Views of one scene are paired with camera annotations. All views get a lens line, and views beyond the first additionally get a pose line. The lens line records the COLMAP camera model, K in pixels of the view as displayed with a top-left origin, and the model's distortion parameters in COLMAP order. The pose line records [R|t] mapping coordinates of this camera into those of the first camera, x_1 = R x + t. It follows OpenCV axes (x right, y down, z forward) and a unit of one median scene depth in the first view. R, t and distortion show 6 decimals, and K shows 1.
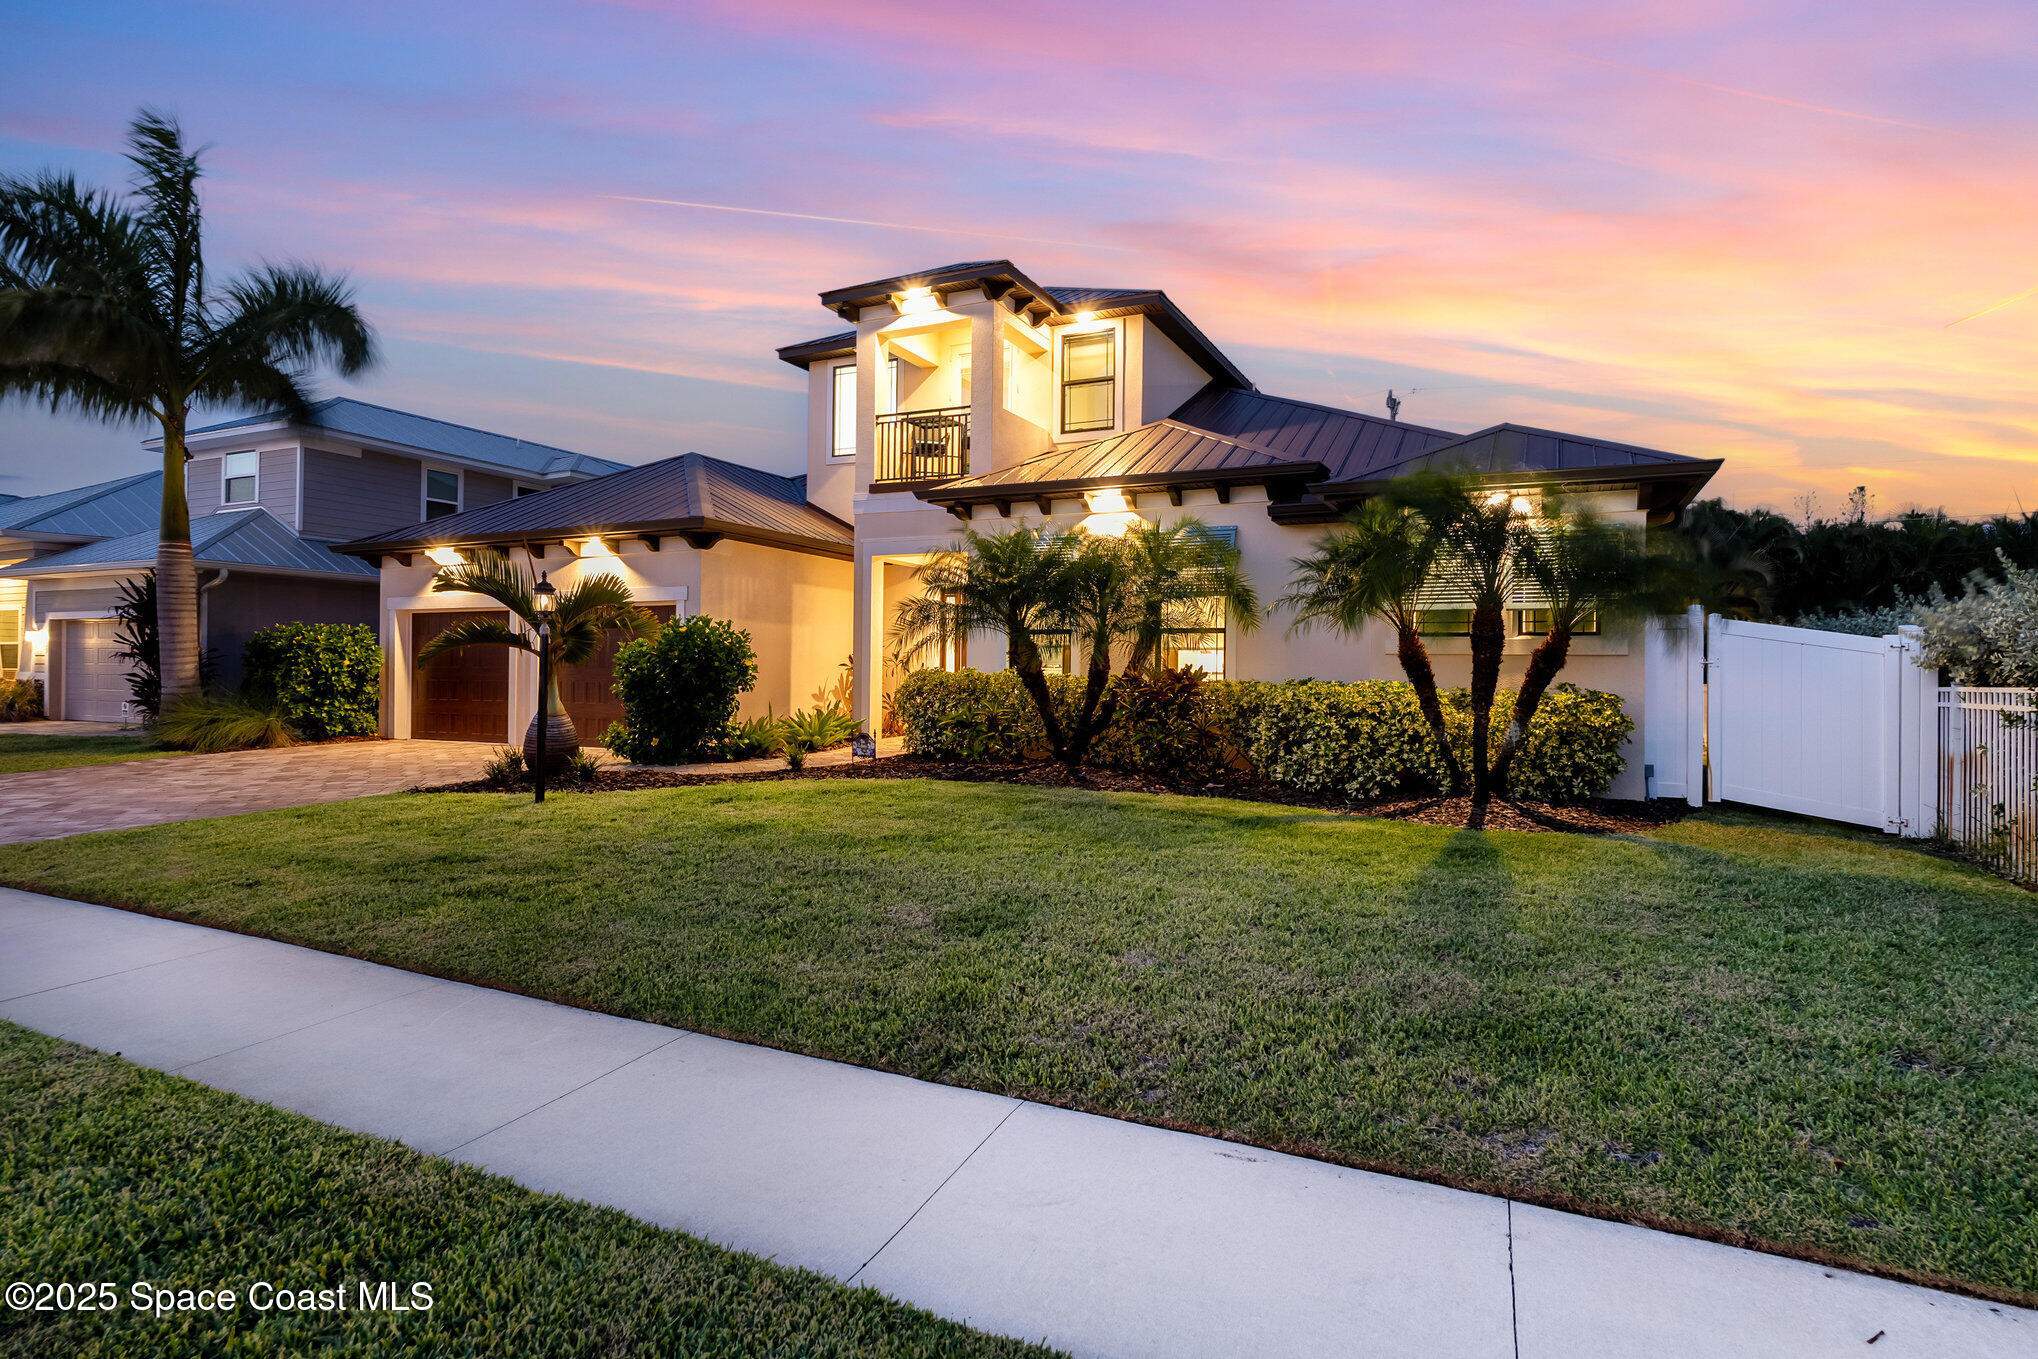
lens RADIAL K [[1071.2, 0, 1022.8], [0, 1071.2, 676.7], [0, 0, 1]] dist [-0.000187, -0.000147]
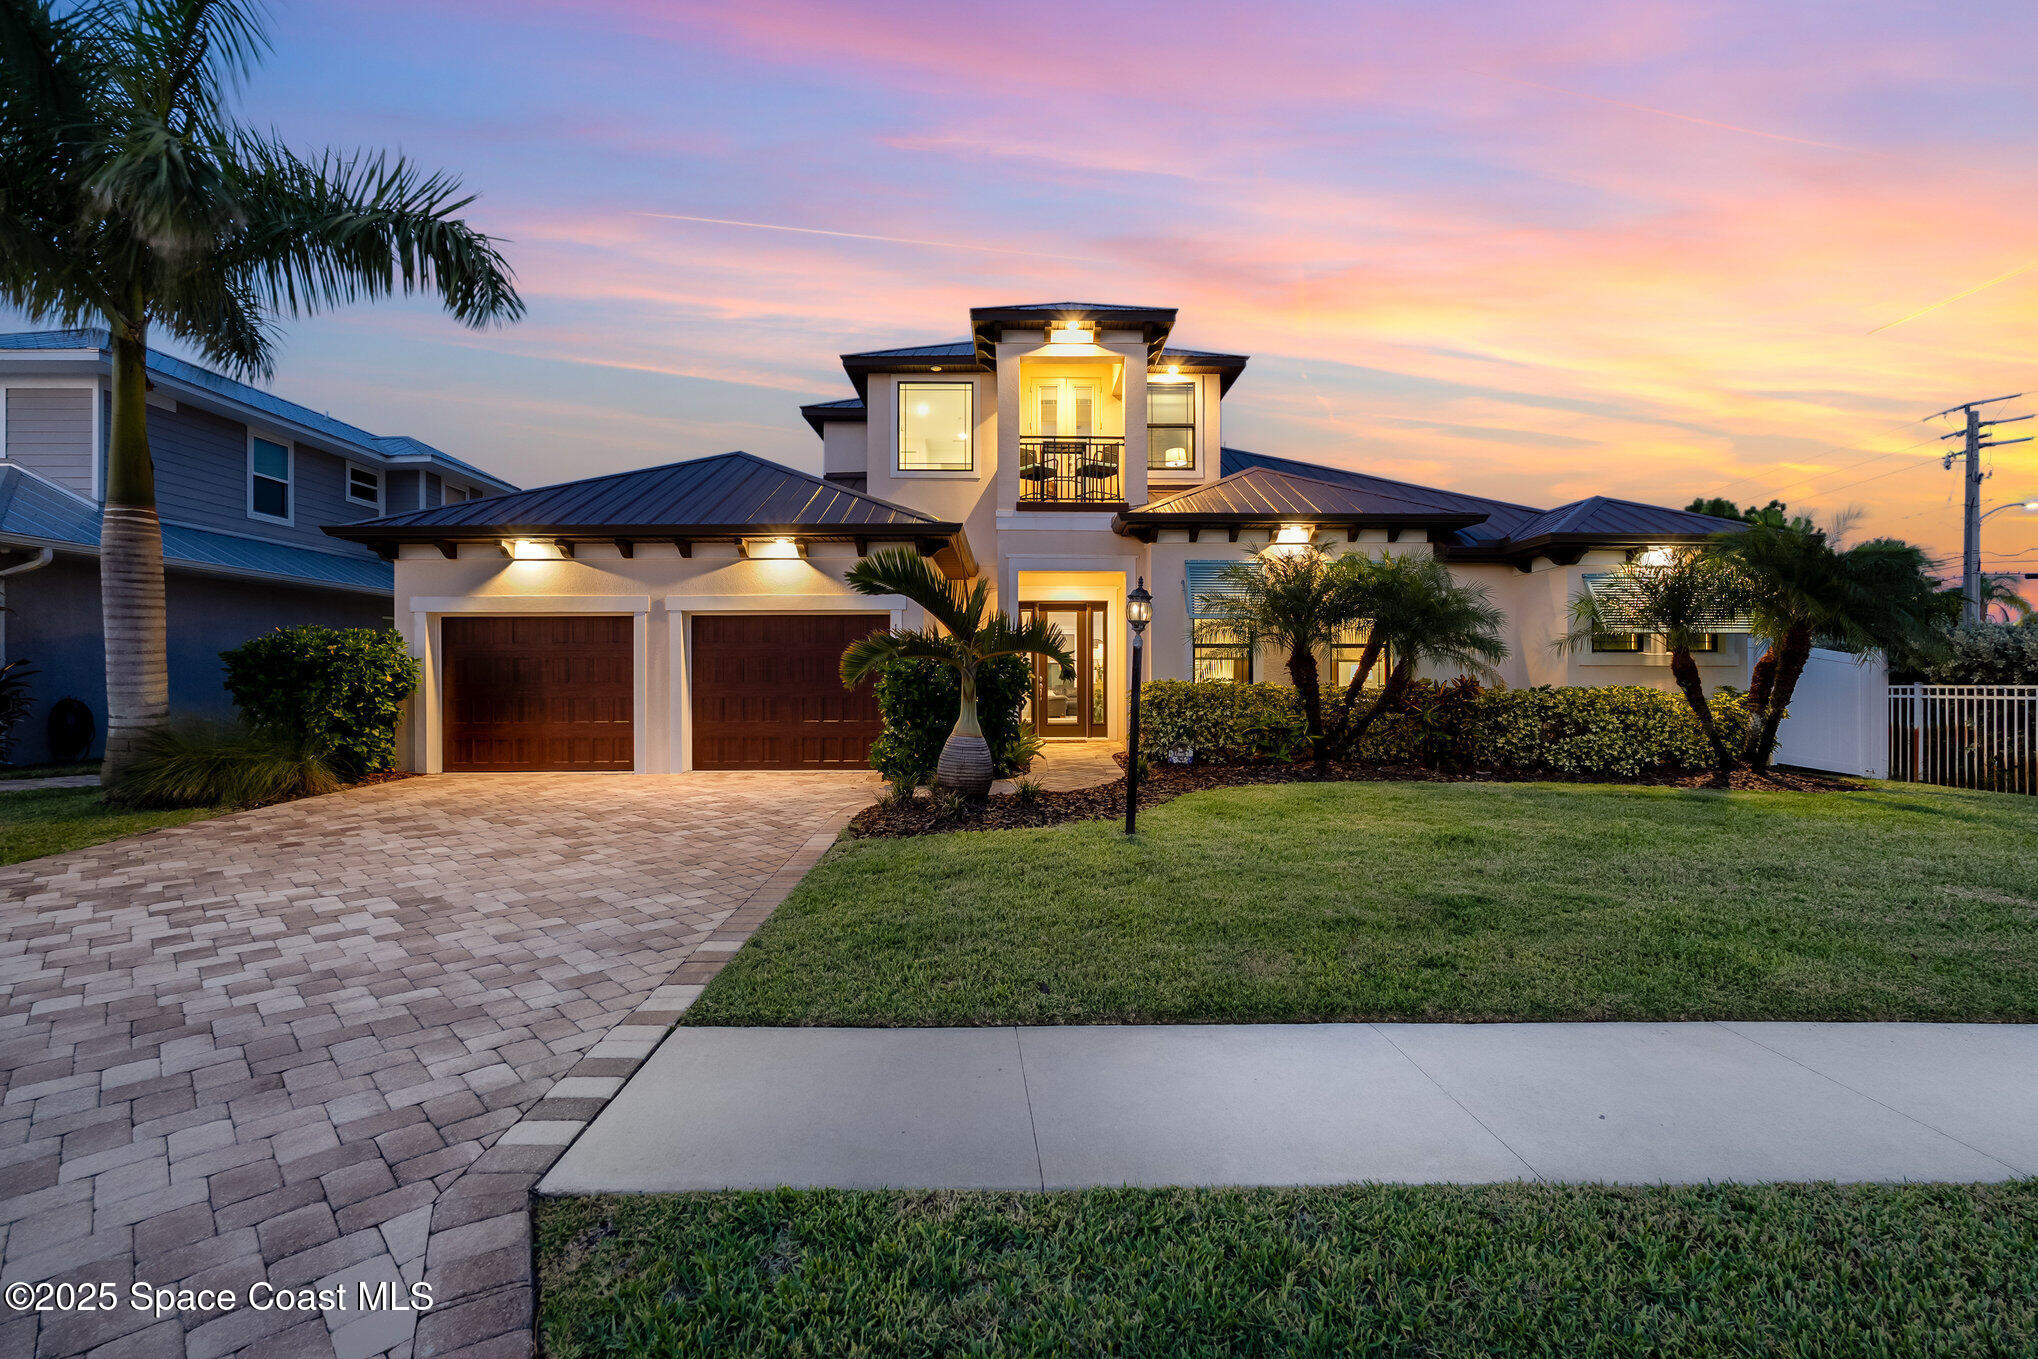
lens RADIAL K [[912.1, 0, 1013.6], [0, 912.1, 677.5], [0, 0, 1]] dist [0.000853, 0.000347]
pose [[0.897792, -0.008444, 0.440339, -0.537116], [0.011288, 0.999929, -0.003841, -0.007050], [-0.440275, 0.008419, 0.897824, 0.212626]]
